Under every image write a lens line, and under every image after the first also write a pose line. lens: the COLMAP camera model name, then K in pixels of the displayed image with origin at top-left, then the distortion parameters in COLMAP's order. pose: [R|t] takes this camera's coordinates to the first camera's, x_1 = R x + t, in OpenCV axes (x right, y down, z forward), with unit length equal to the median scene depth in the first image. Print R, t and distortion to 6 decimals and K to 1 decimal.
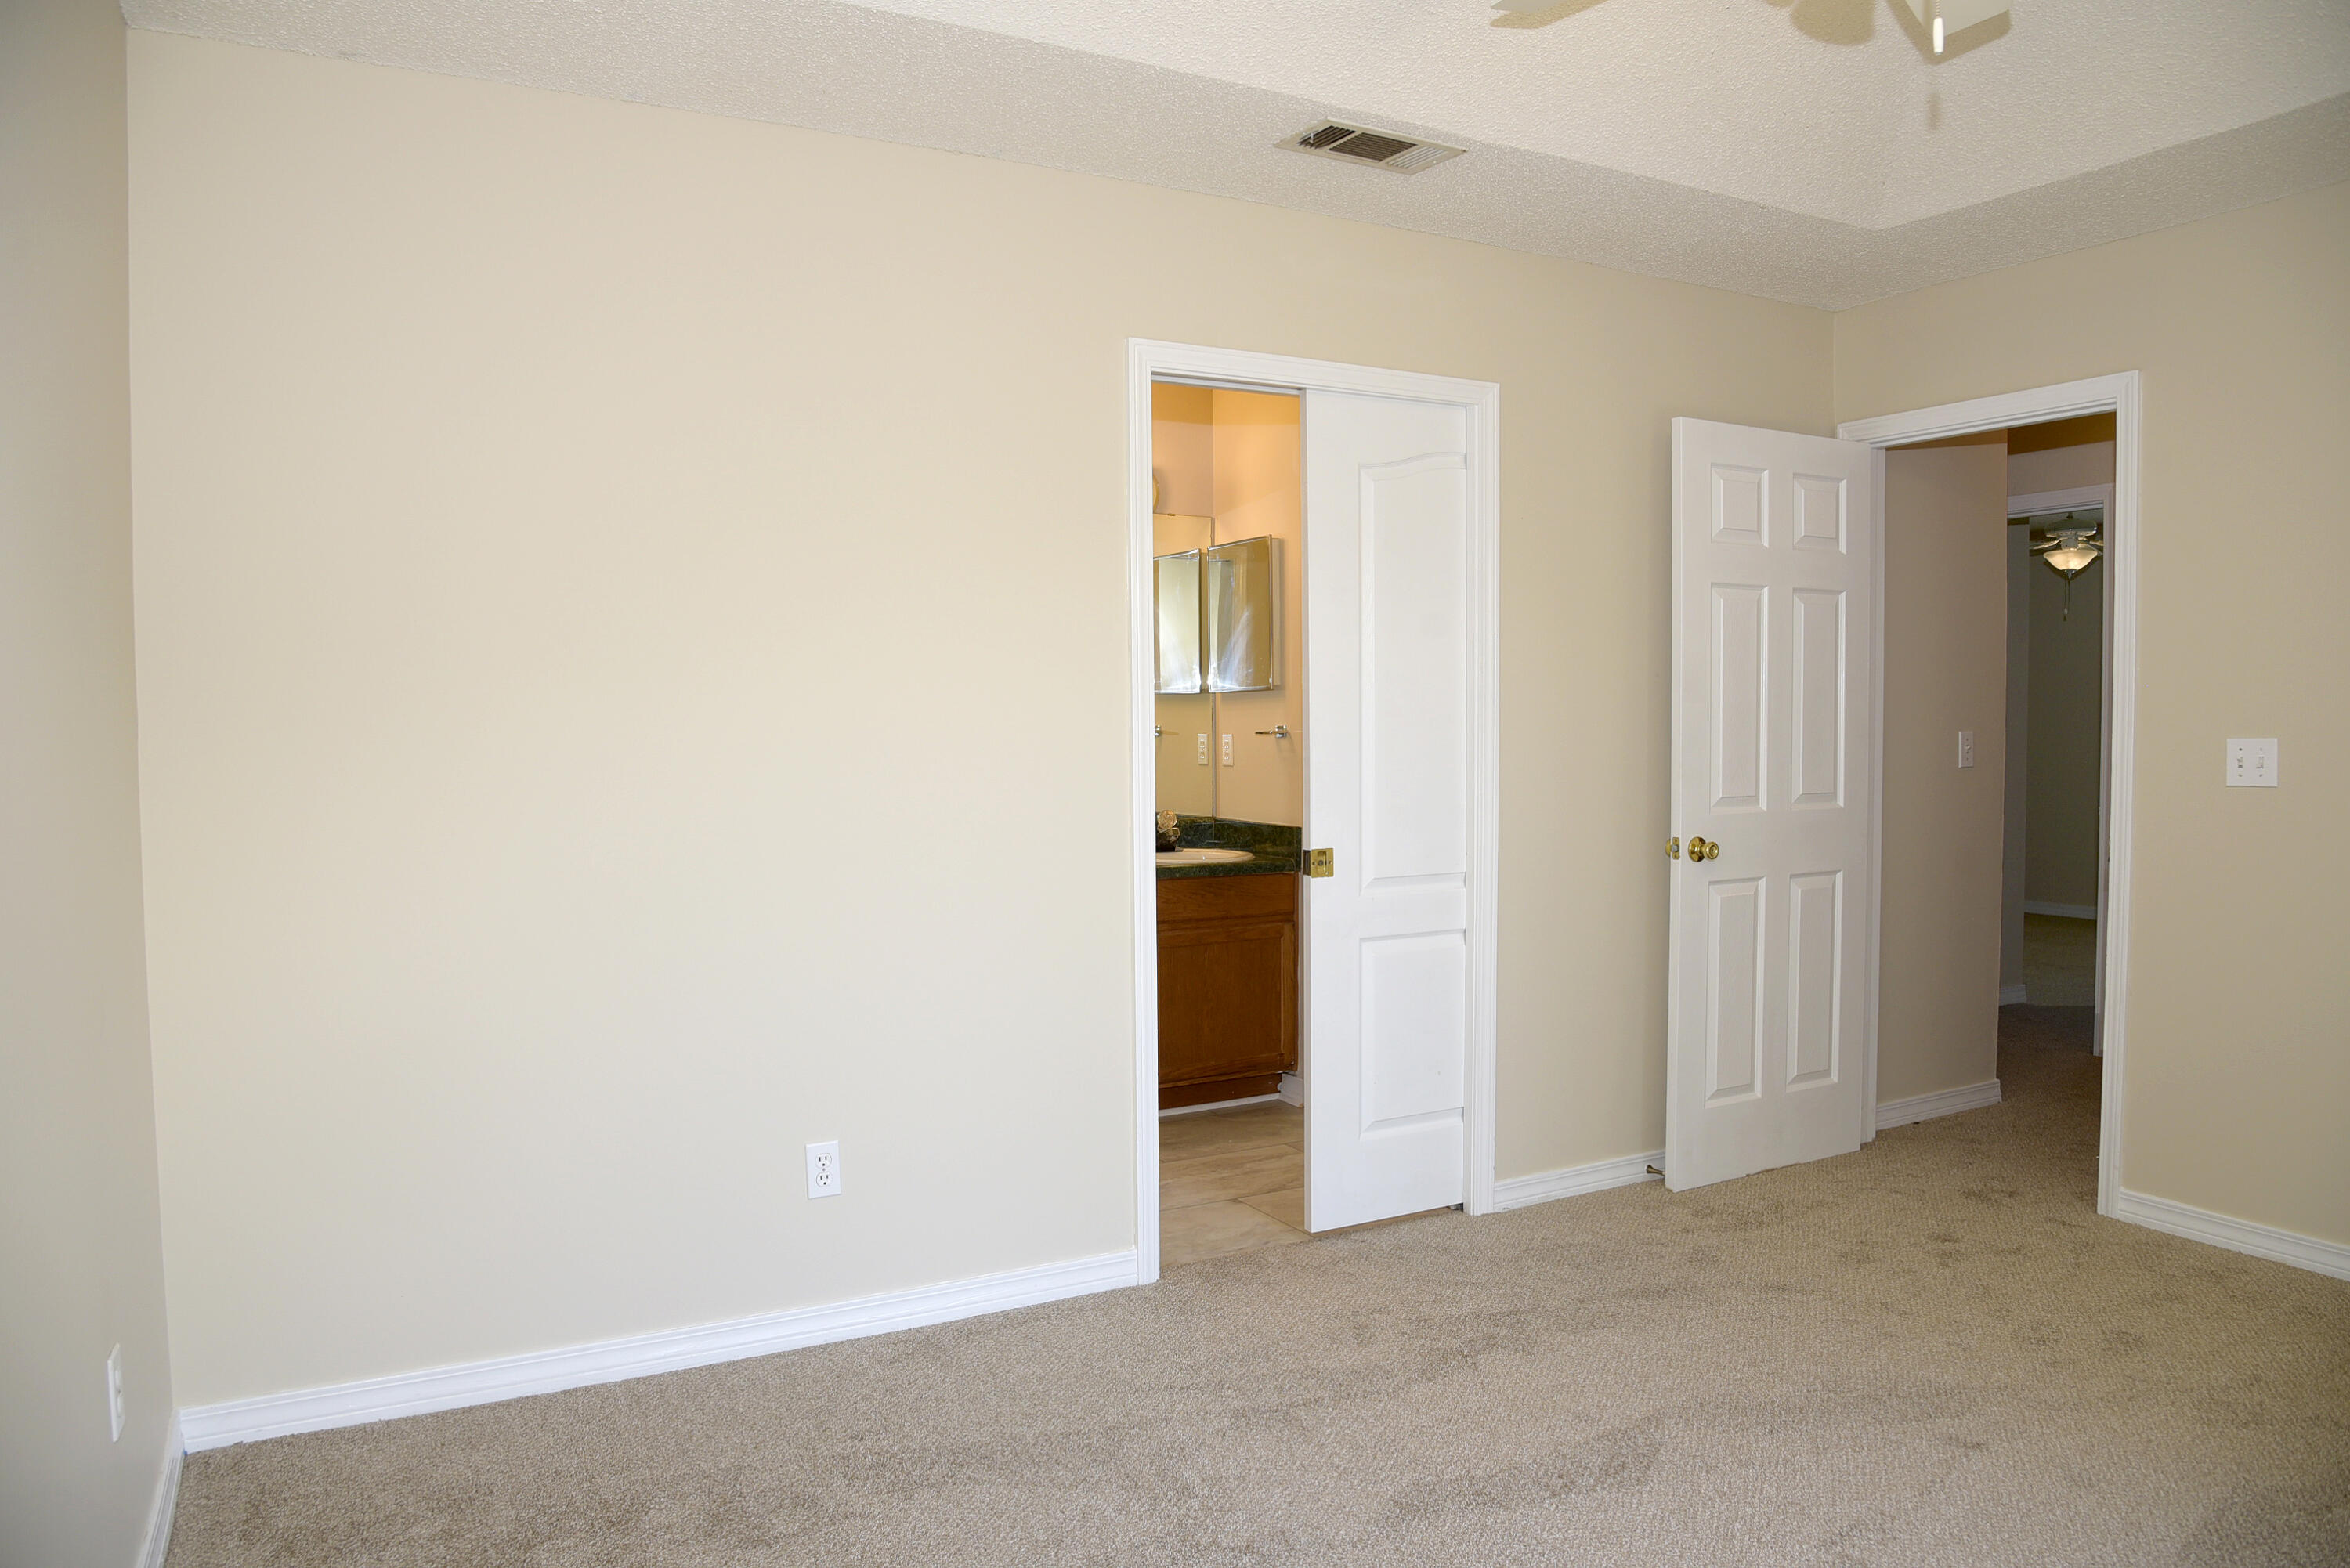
lens RADIAL K [[1585.8, 0, 1173.6], [0, 1585.8, 797.1], [0, 0, 1]] dist [-0.114369, 0.056524]
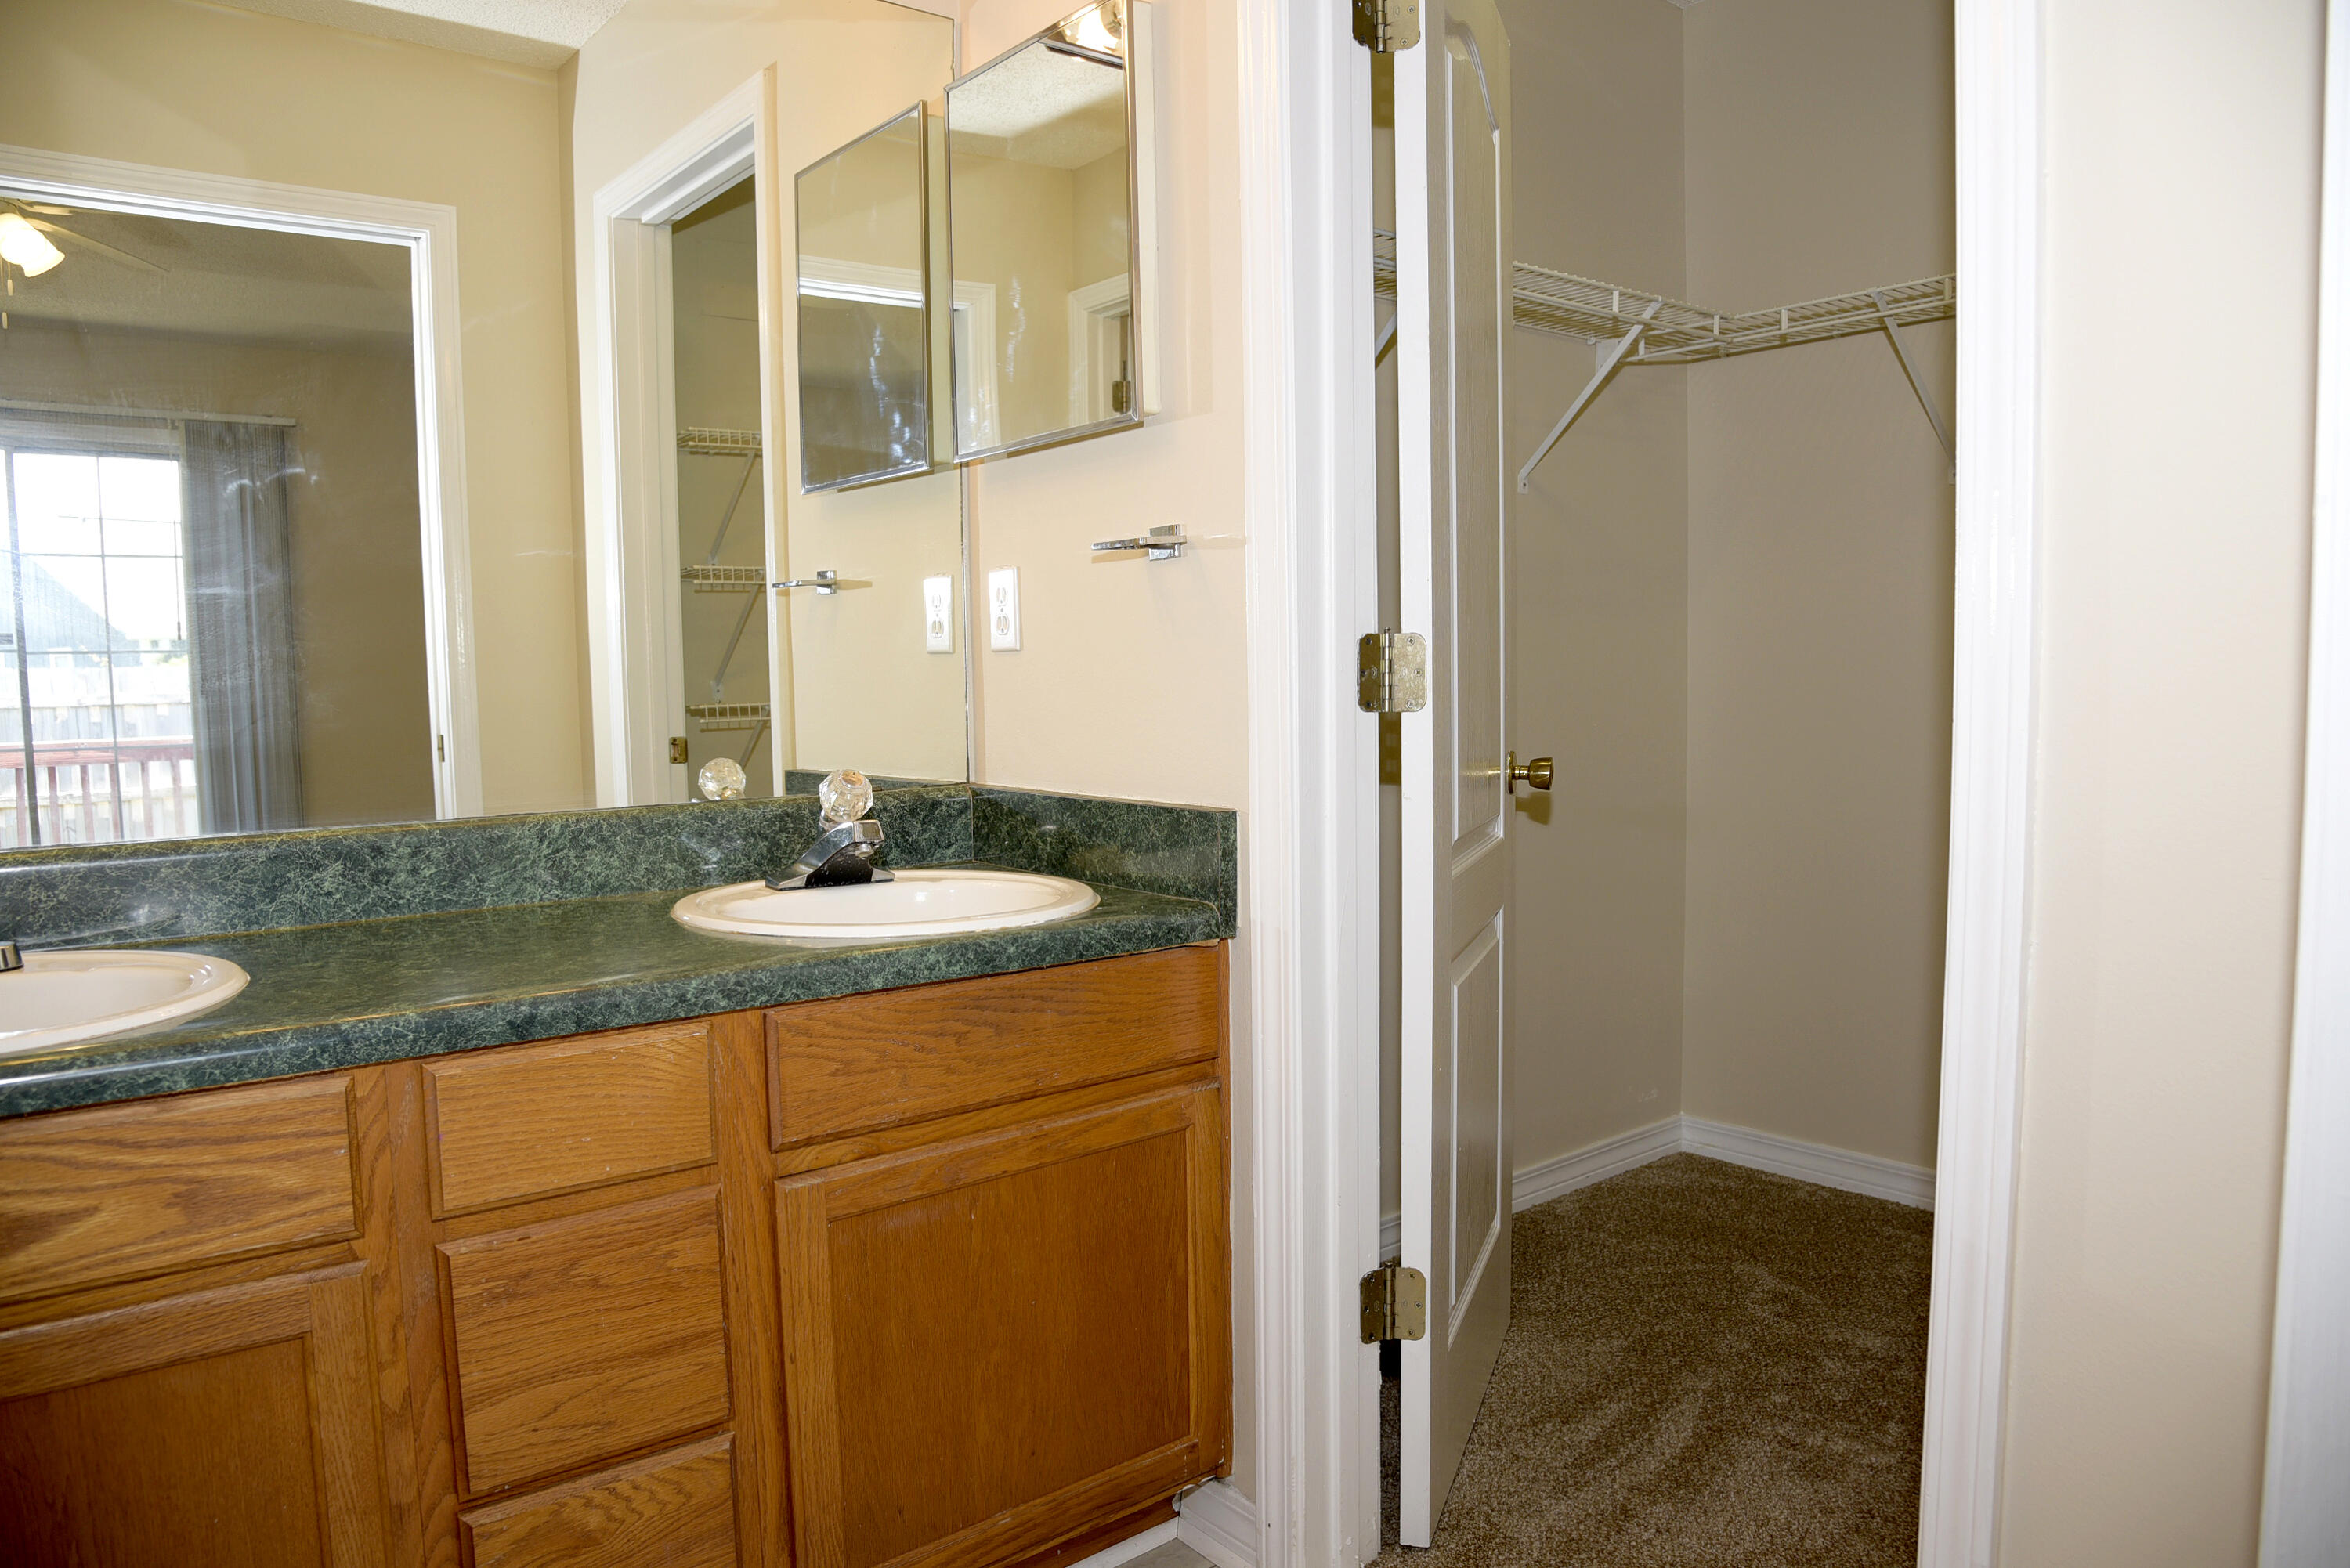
lens RADIAL K [[1605.8, 0, 1195.5], [0, 1605.8, 794.8], [0, 0, 1]] dist [-0.127712, 0.070708]
pose [[0.982213, -0.025470, 0.186035, 0.006359], [0.019319, 0.999207, 0.034804, 0.002924], [-0.186774, -0.030591, 0.981927, 0.653888]]
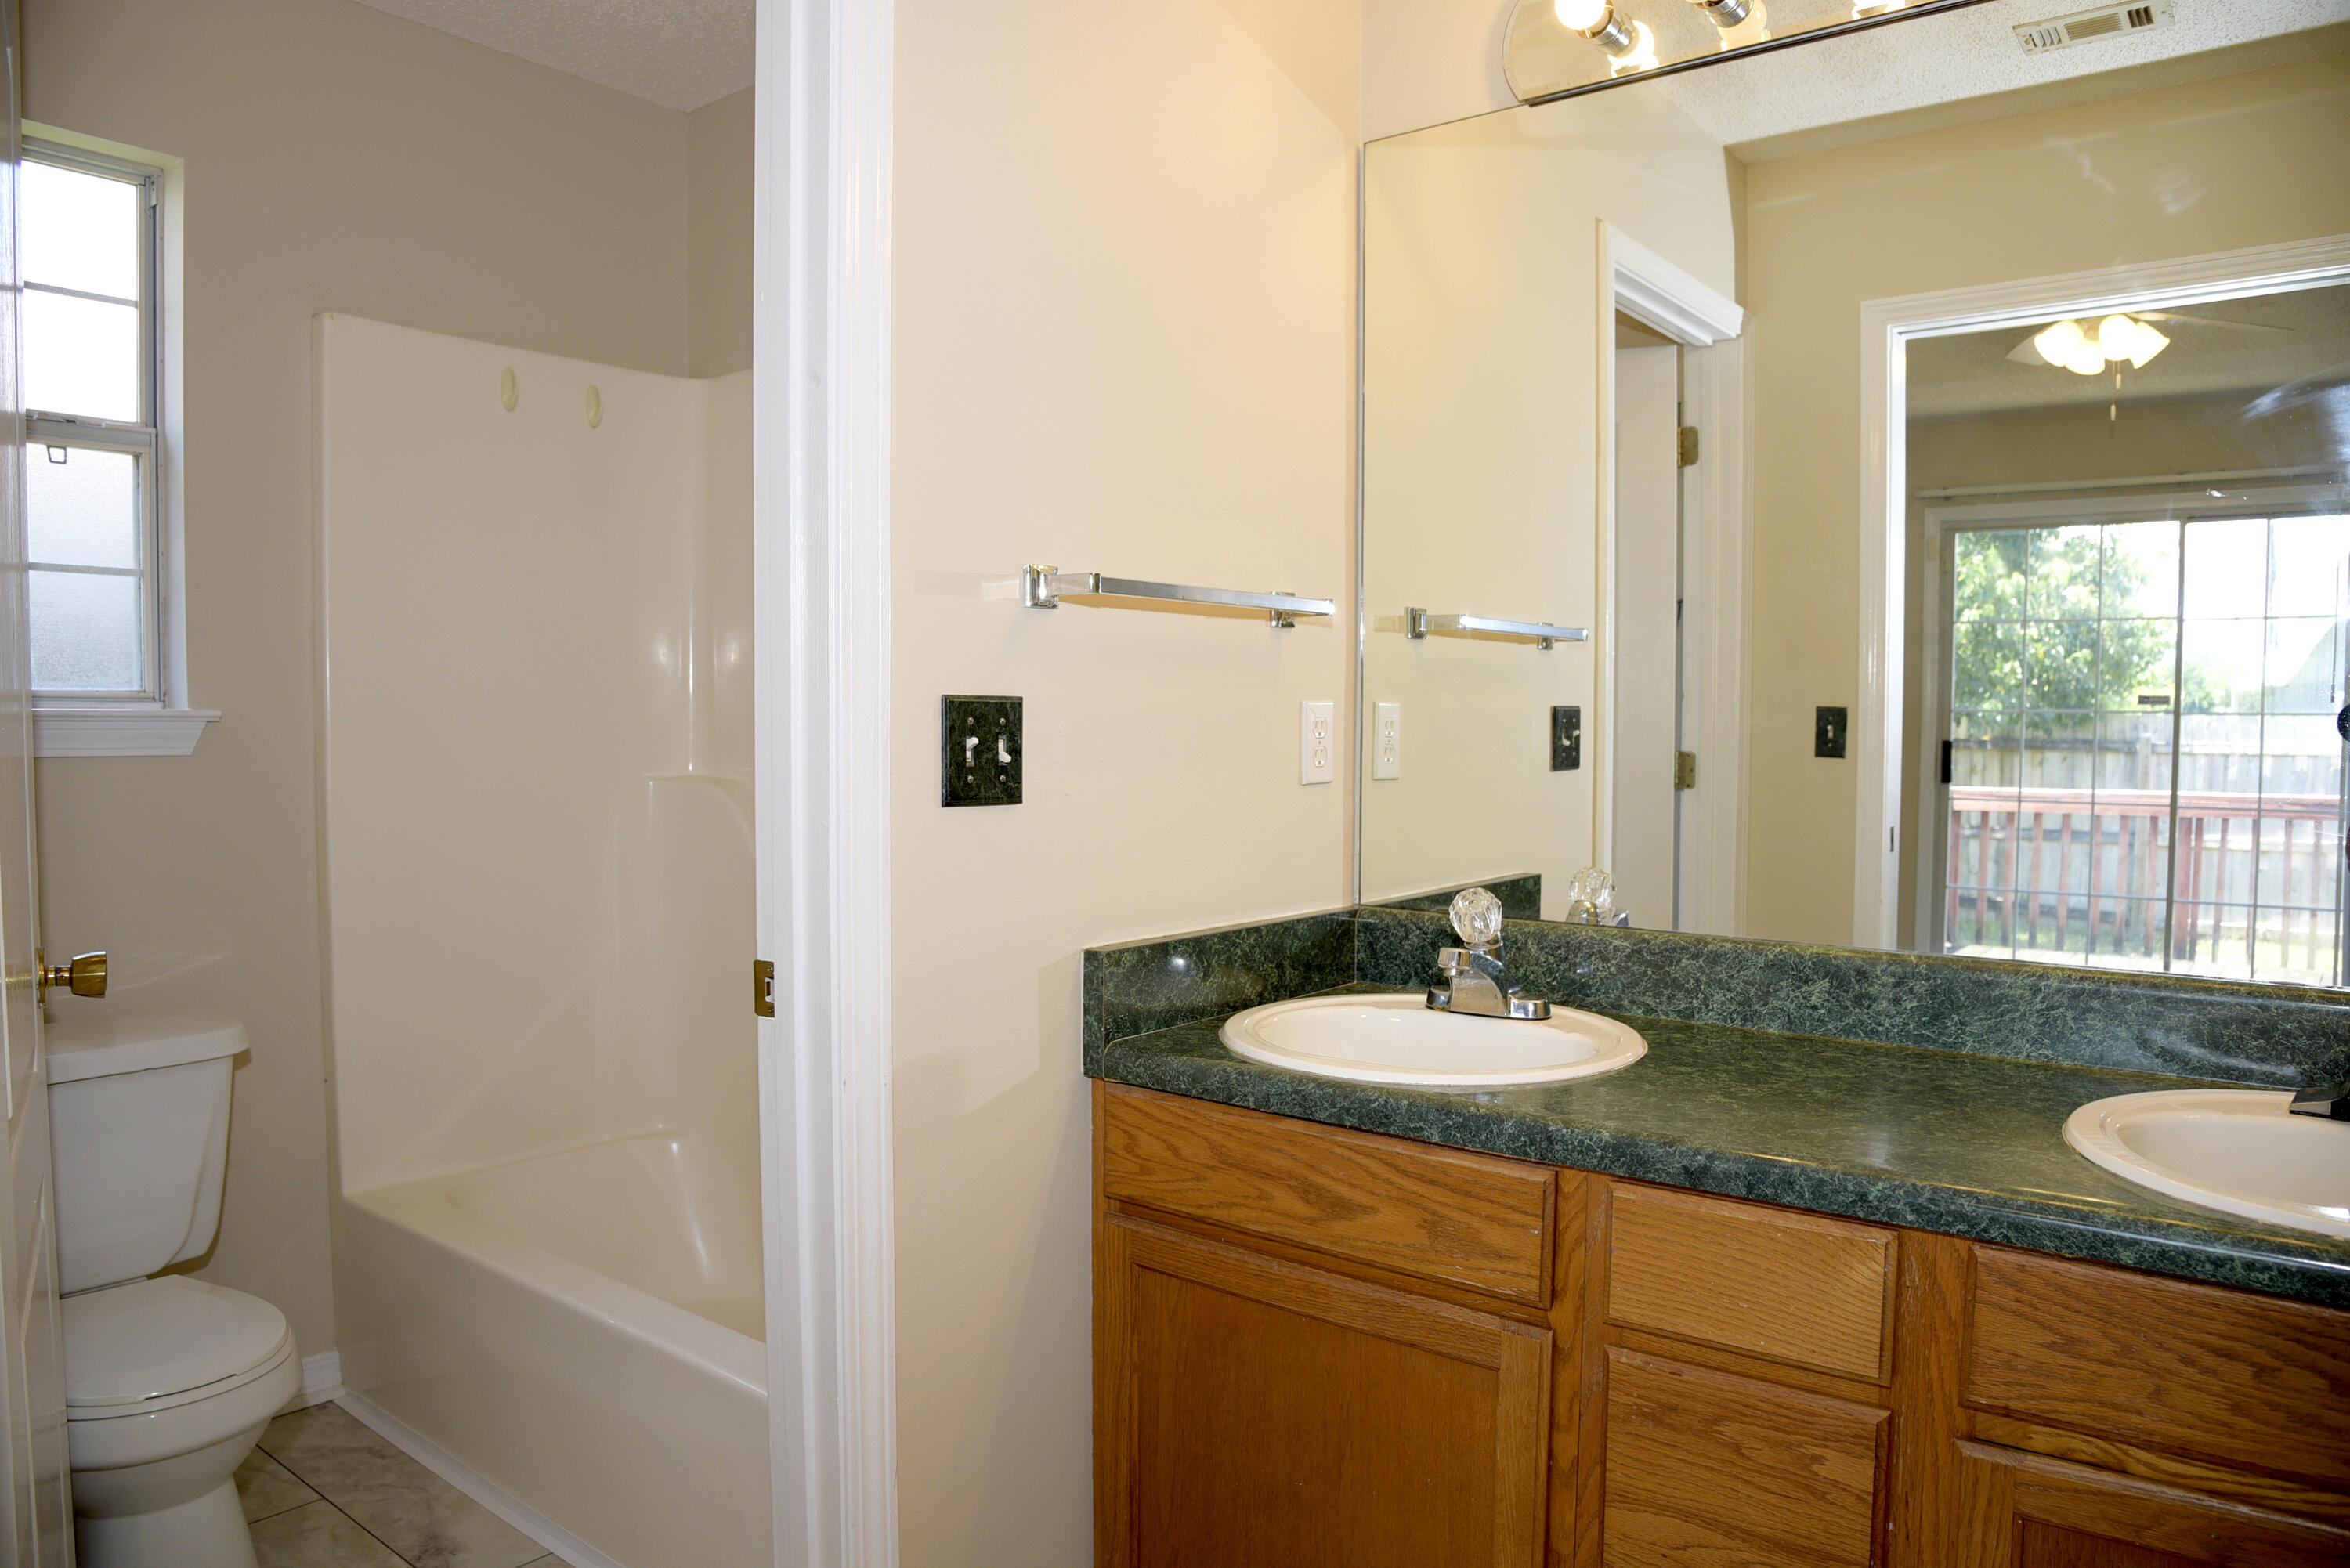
lens RADIAL K [[1585.8, 0, 1173.6], [0, 1585.8, 797.1], [0, 0, 1]] dist [-0.114369, 0.056524]
pose [[0.391432, 0.051946, -0.918740, 0.148567], [-0.045305, 0.998283, 0.037141, -0.021811], [0.919091, 0.027085, 0.393113, 0.739072]]
